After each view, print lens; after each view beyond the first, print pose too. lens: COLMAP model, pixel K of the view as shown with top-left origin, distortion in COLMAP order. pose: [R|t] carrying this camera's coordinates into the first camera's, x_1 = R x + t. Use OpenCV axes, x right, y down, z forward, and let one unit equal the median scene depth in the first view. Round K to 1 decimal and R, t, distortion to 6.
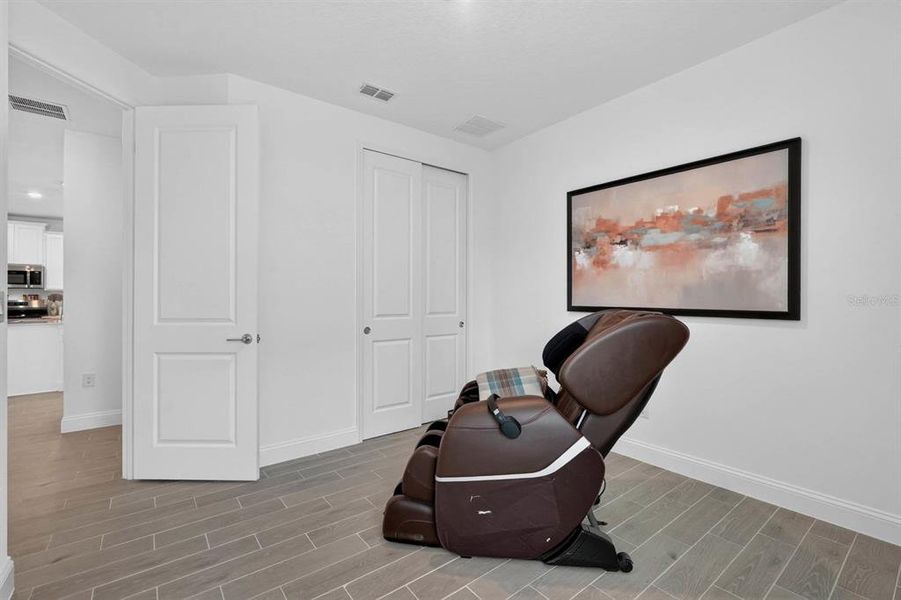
lens RADIAL K [[398.7, 0, 450.4], [0, 398.7, 300.7], [0, 0, 1]] dist [-0.000526, 0.004752]
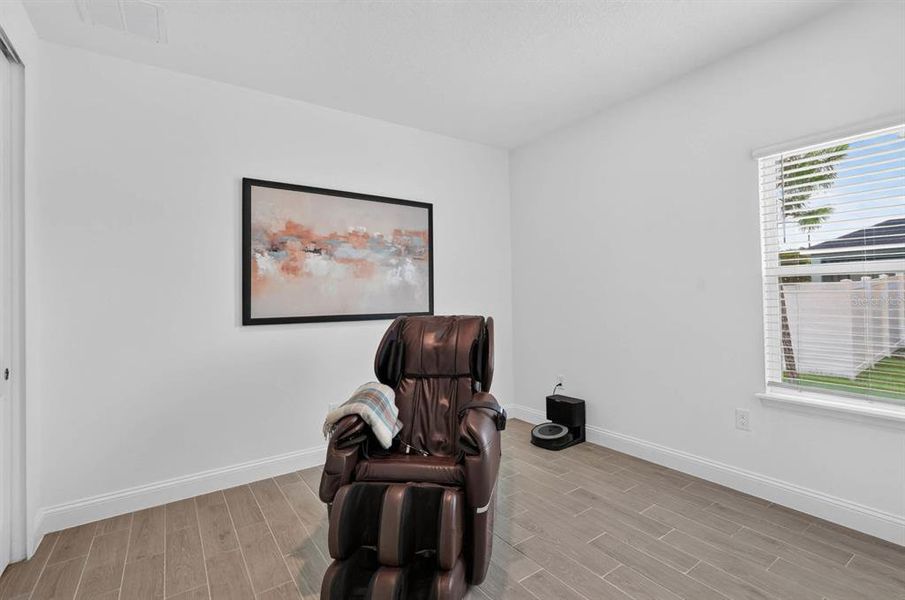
lens RADIAL K [[400.4, 0, 452.4], [0, 400.4, 294.1], [0, 0, 1]] dist [-0.000526, 0.004752]
pose [[0.091890, 0.001865, 0.995767, -0.541904], [0.023797, 0.999709, -0.004069, -0.027439], [-0.995485, 0.024071, 0.091819, 0.585213]]
